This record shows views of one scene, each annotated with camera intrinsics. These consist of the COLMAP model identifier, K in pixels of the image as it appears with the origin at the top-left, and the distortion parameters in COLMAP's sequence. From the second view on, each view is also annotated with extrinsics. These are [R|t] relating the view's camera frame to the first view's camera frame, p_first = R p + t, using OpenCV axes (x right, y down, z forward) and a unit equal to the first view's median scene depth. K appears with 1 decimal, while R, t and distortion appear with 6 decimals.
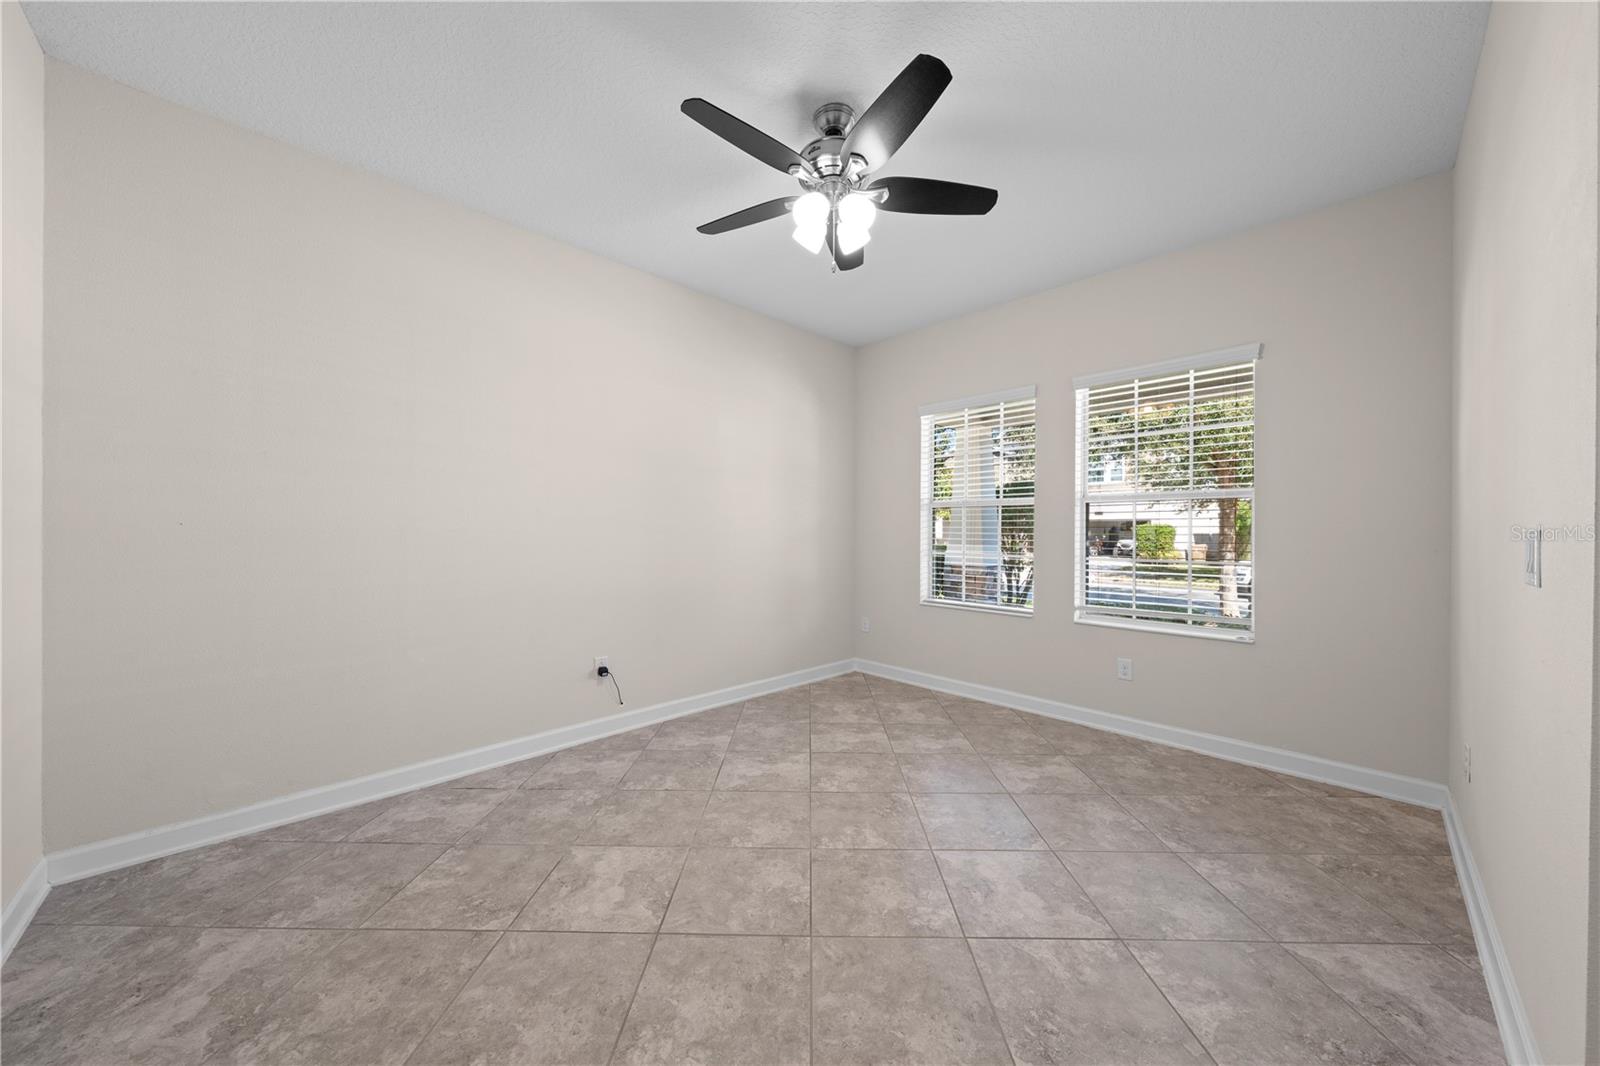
lens RADIAL K [[553.8, 0, 798.0], [0, 553.8, 532.3], [0, 0, 1]] dist [-0.000887, 0.000071]
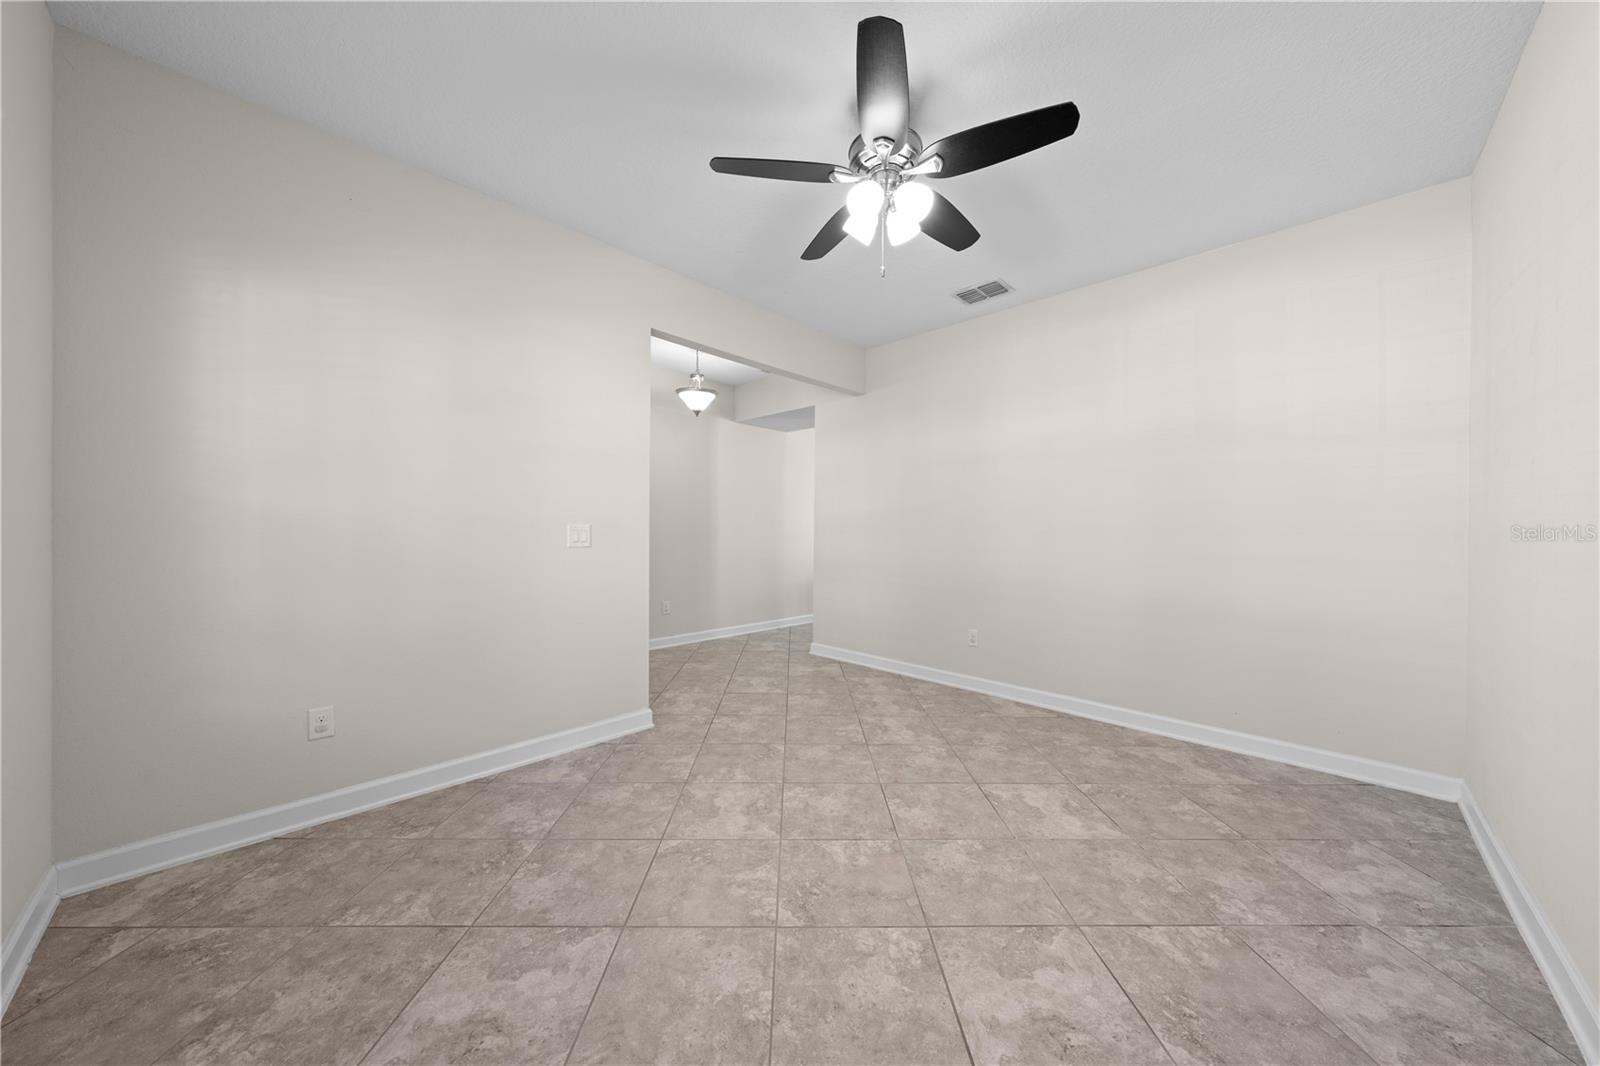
lens RADIAL K [[541.8, 0, 799.8], [0, 541.8, 530.4], [0, 0, 1]] dist [-0.001420, -0.000158]
pose [[-0.999518, -0.012009, -0.028618, 0.204916], [-0.012117, 0.999920, 0.003581, 0.000947], [0.028572, 0.003926, -0.999584, 1.697706]]
